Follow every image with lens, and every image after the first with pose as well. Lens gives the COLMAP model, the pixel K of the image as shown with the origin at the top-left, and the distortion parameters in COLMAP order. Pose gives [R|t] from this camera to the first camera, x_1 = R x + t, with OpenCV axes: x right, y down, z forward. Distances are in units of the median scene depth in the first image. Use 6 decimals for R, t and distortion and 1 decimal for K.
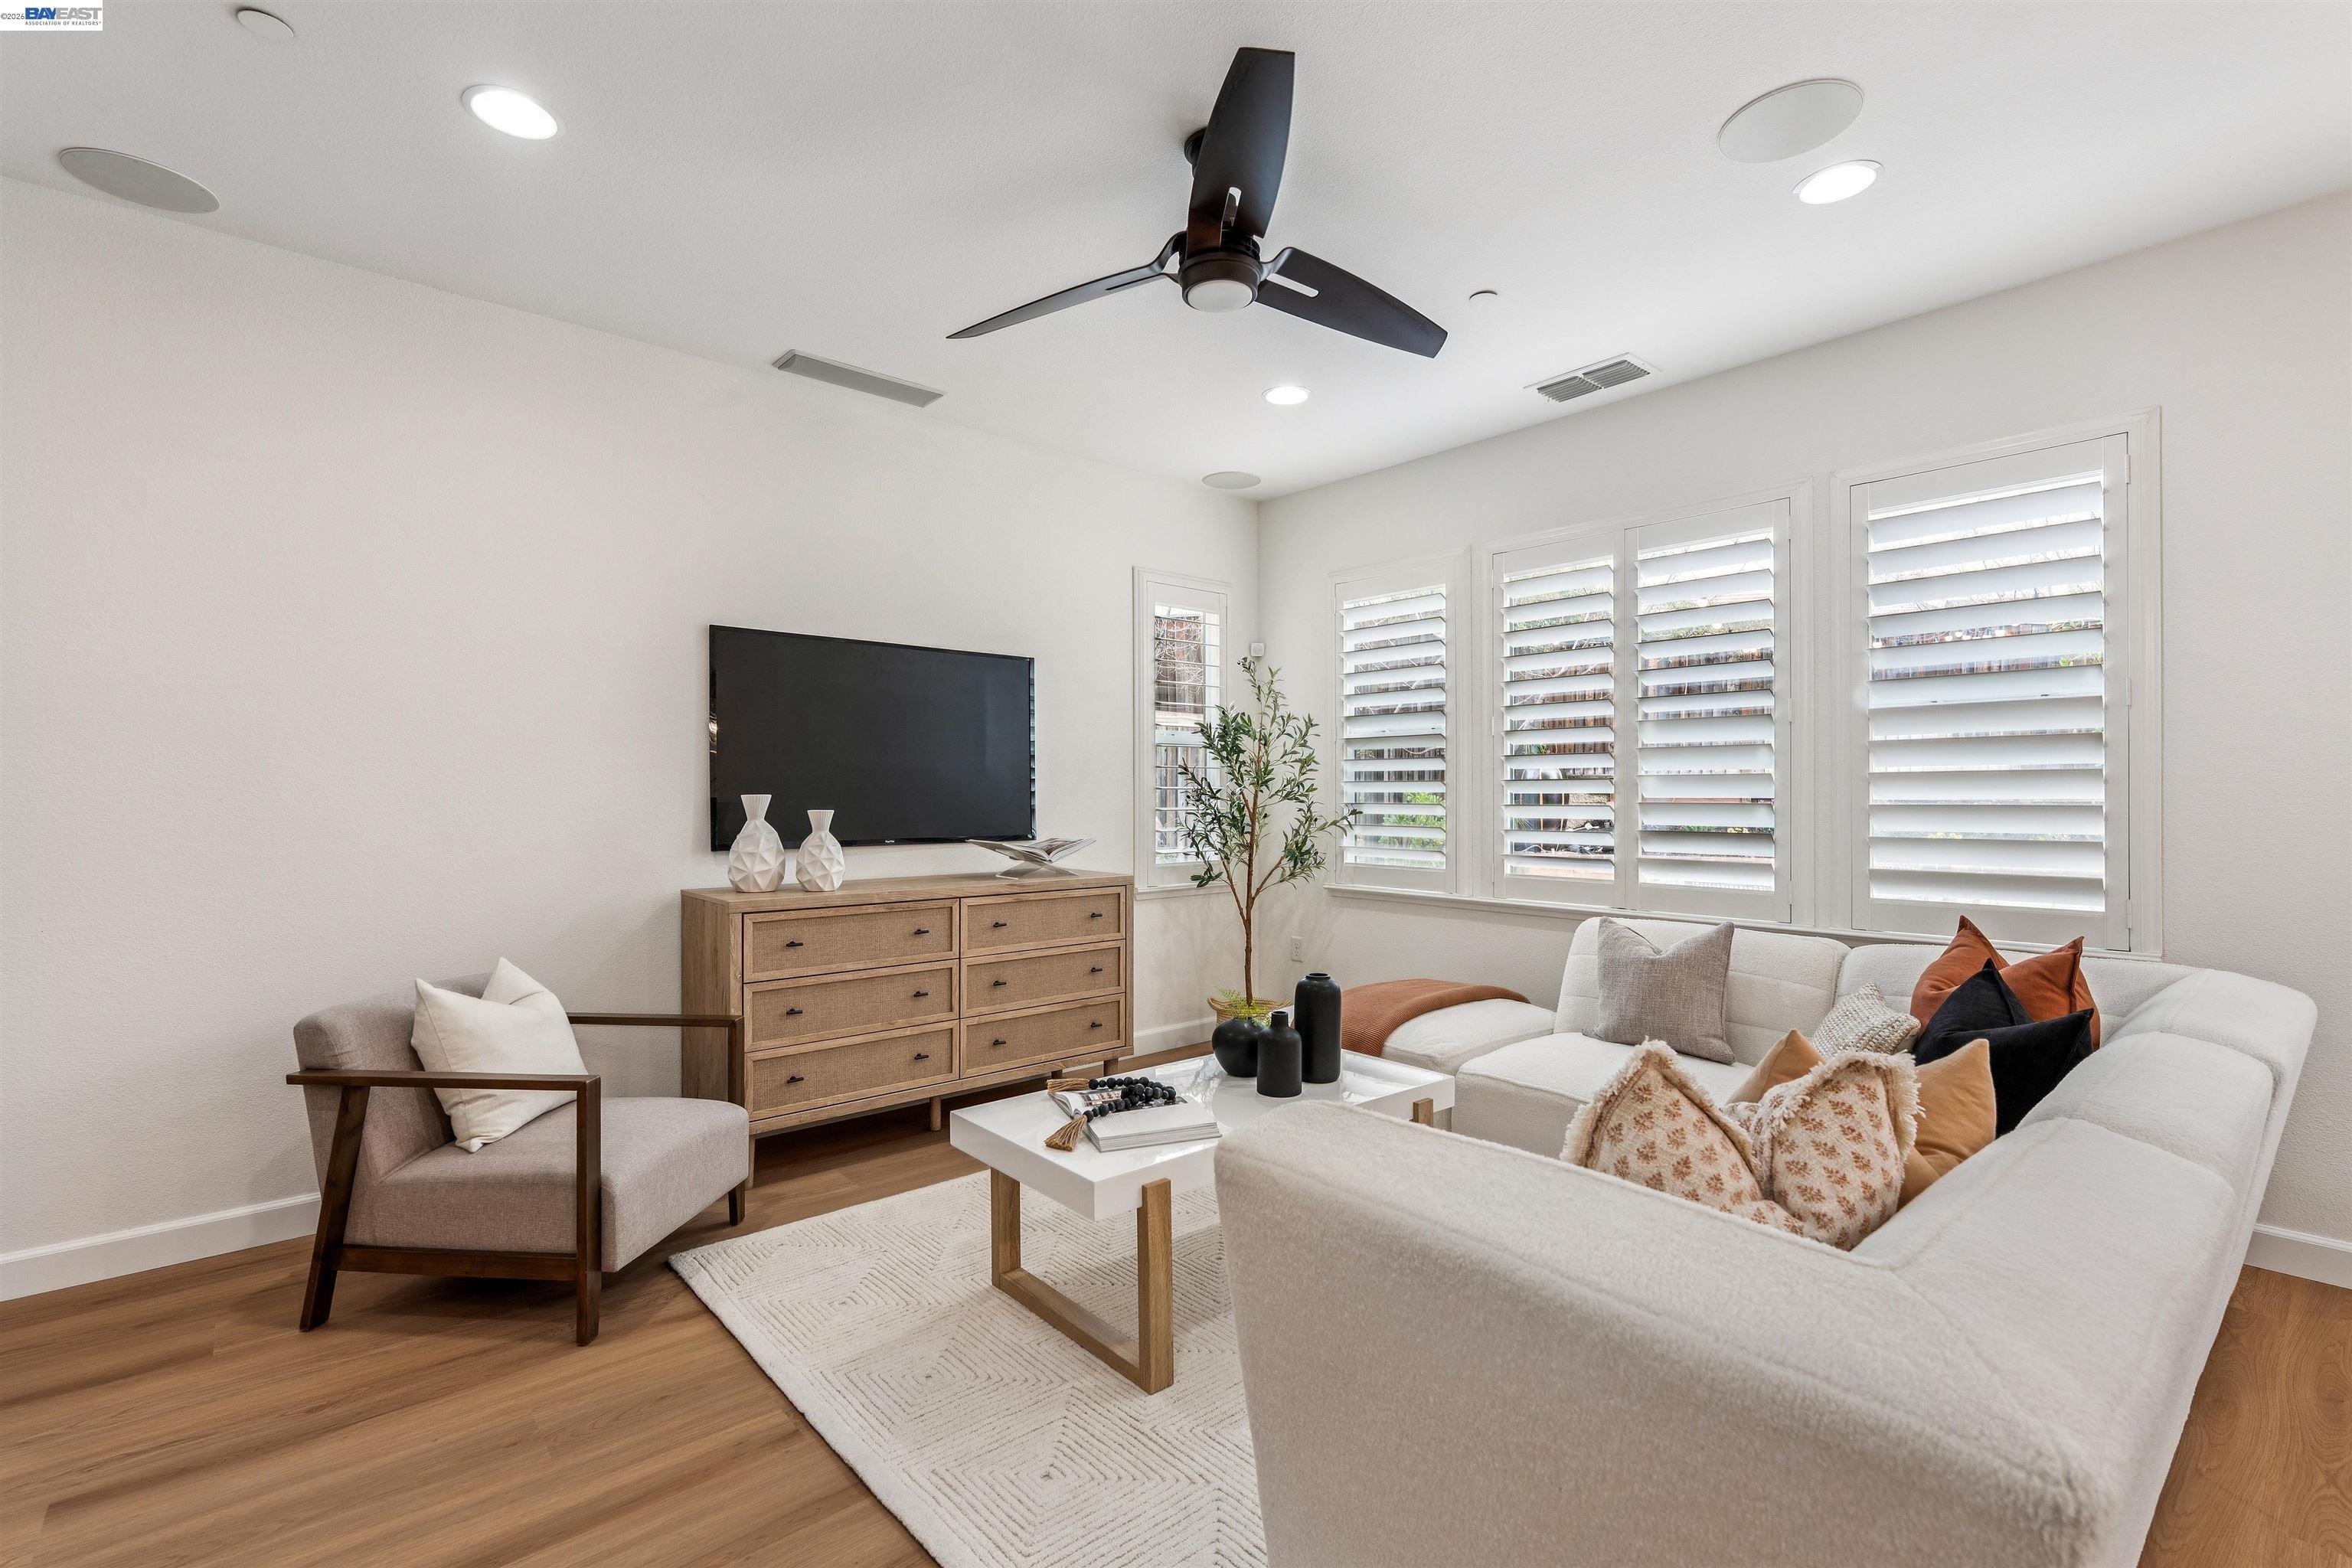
lens RADIAL K [[1046.3, 0, 1165.0], [0, 1046.3, 794.2], [0, 0, 1]] dist [-0.001548, -0.000427]
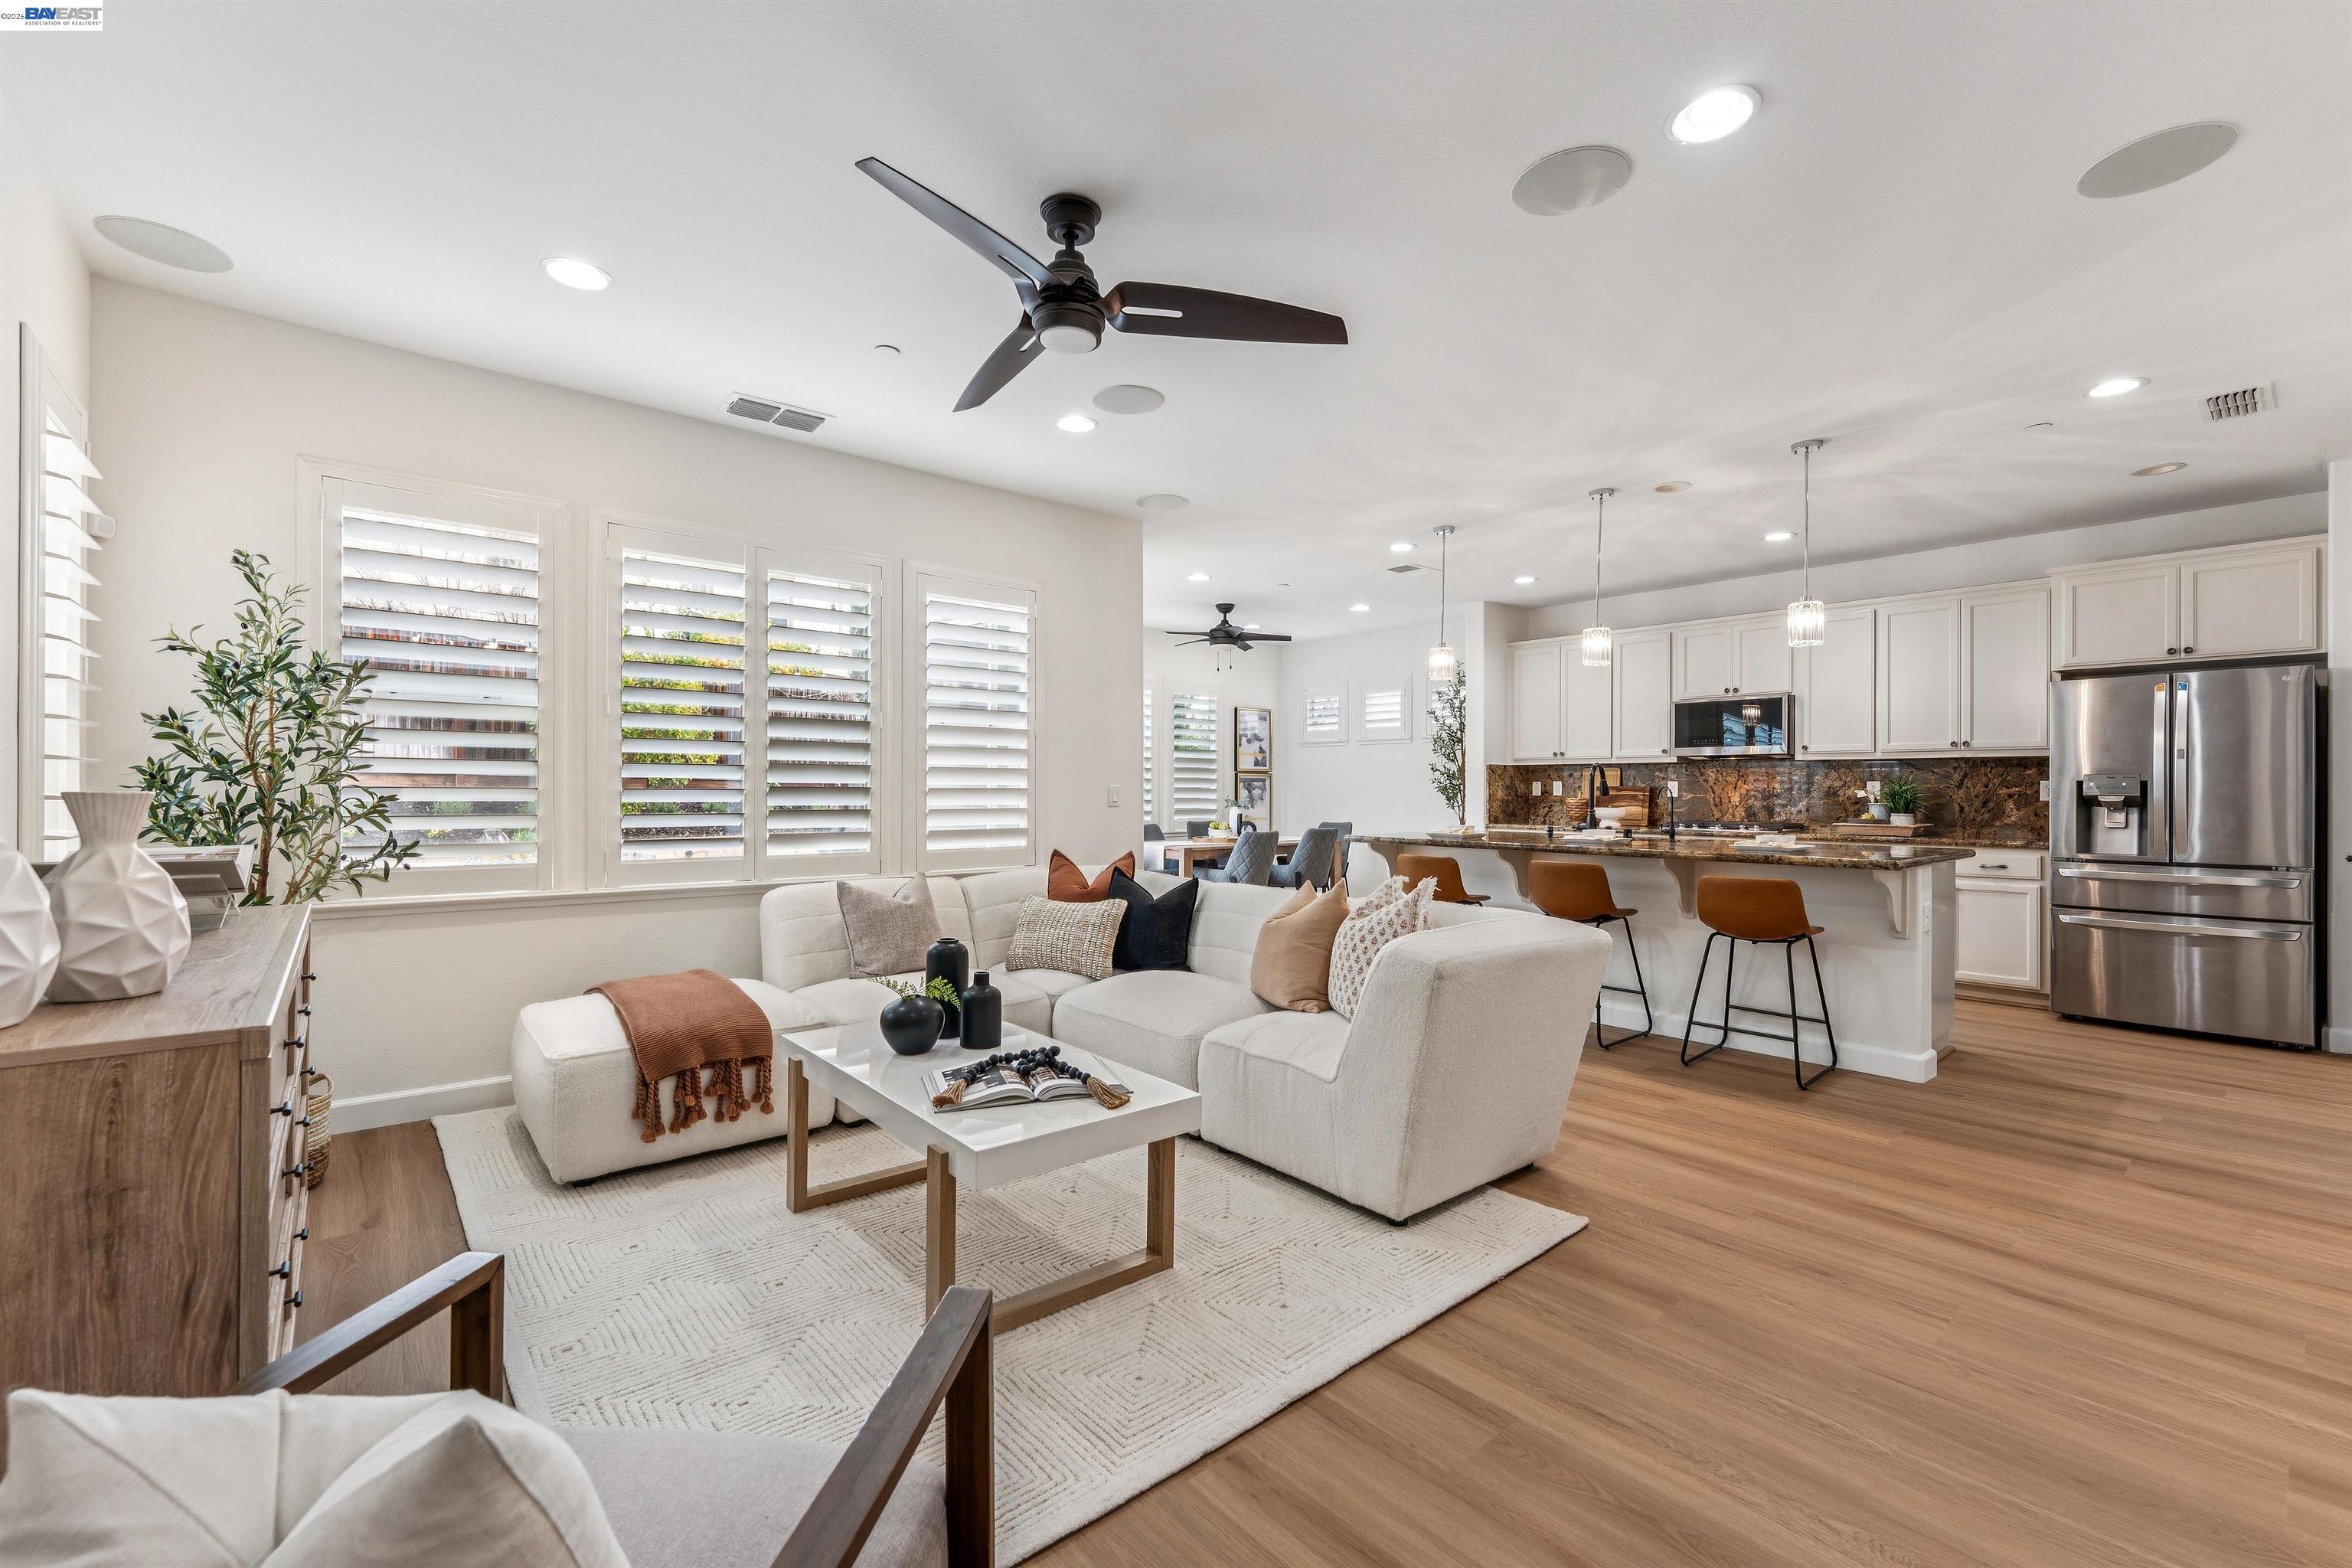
lens RADIAL K [[980.5, 0, 1177.5], [0, 980.5, 788.9], [0, 0, 1]] dist [-0.004379, -0.000251]
pose [[0.005616, 0.004476, 0.999974, -0.664240], [-0.003259, 0.999985, -0.004458, 0.014523], [-0.999979, -0.003234, 0.005630, 0.569859]]
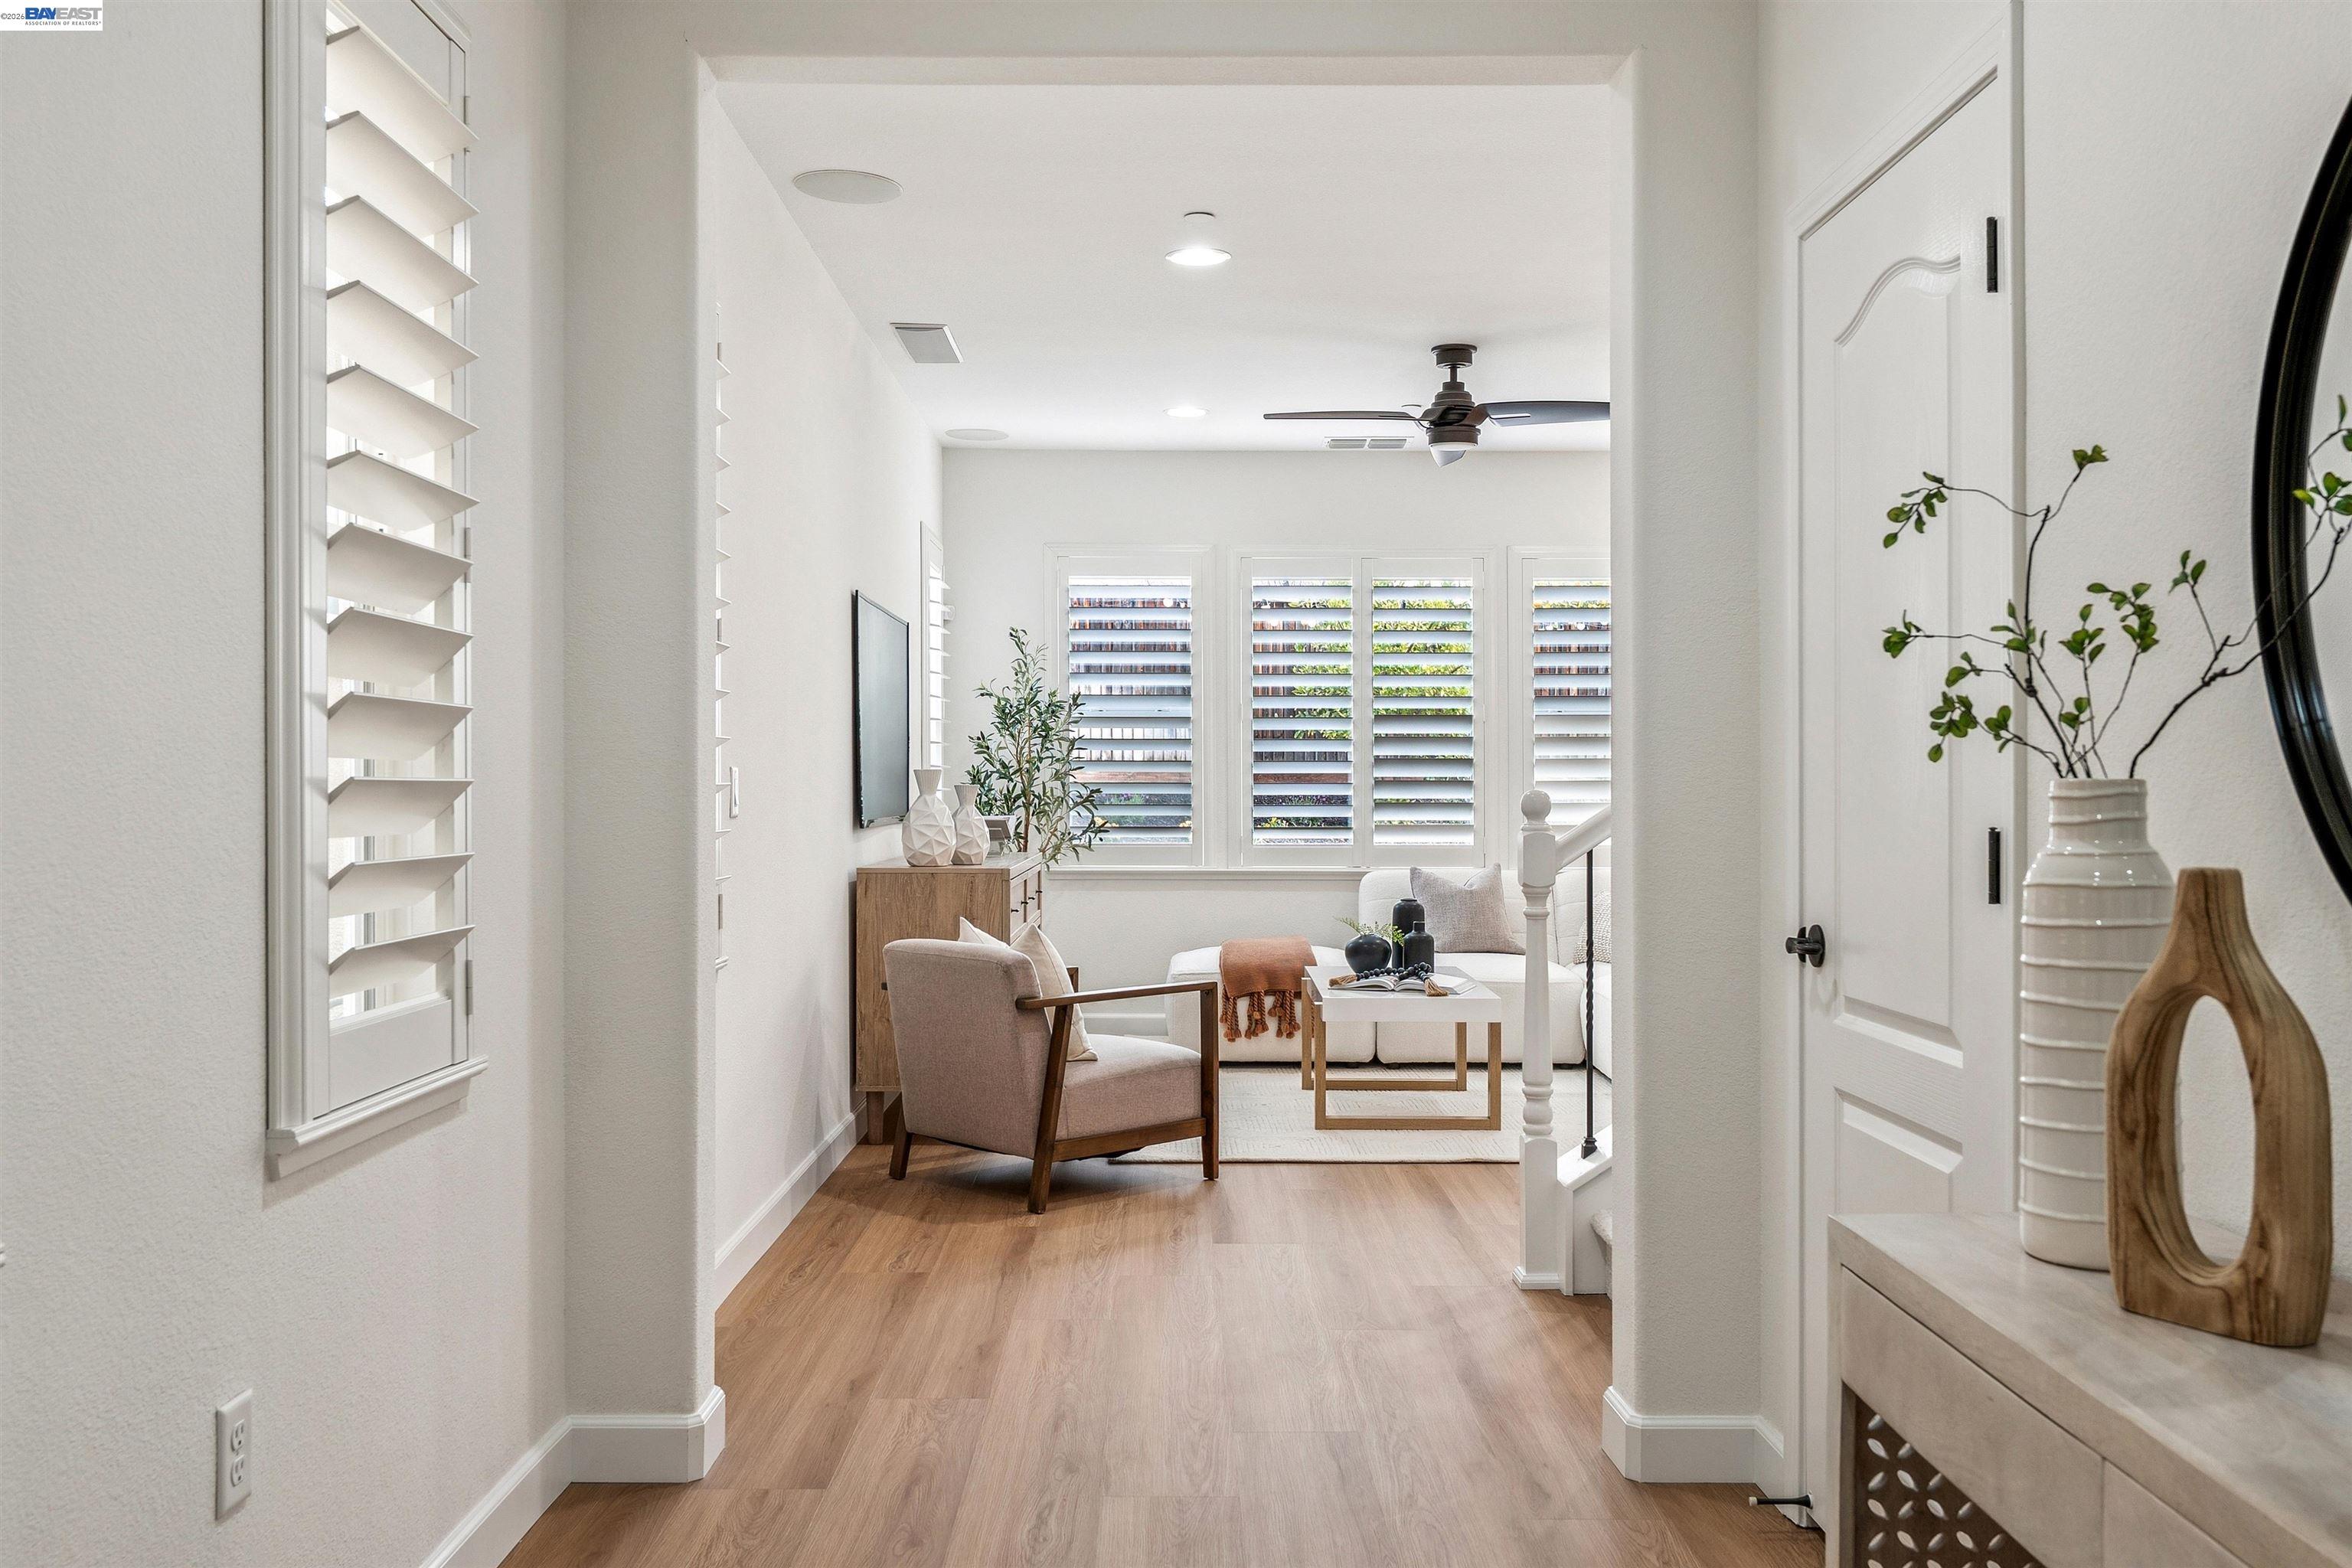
lens RADIAL K [[2009.3, 0, 1183.4], [0, 2009.3, 784.8], [0, 0, 1]] dist [-0.010728, -0.000281]
pose [[0.646588, 0.001350, 0.762838, -1.595827], [0.000369, 0.999998, -0.002083, 0.019017], [-0.762839, 0.001629, 0.646586, -0.389519]]
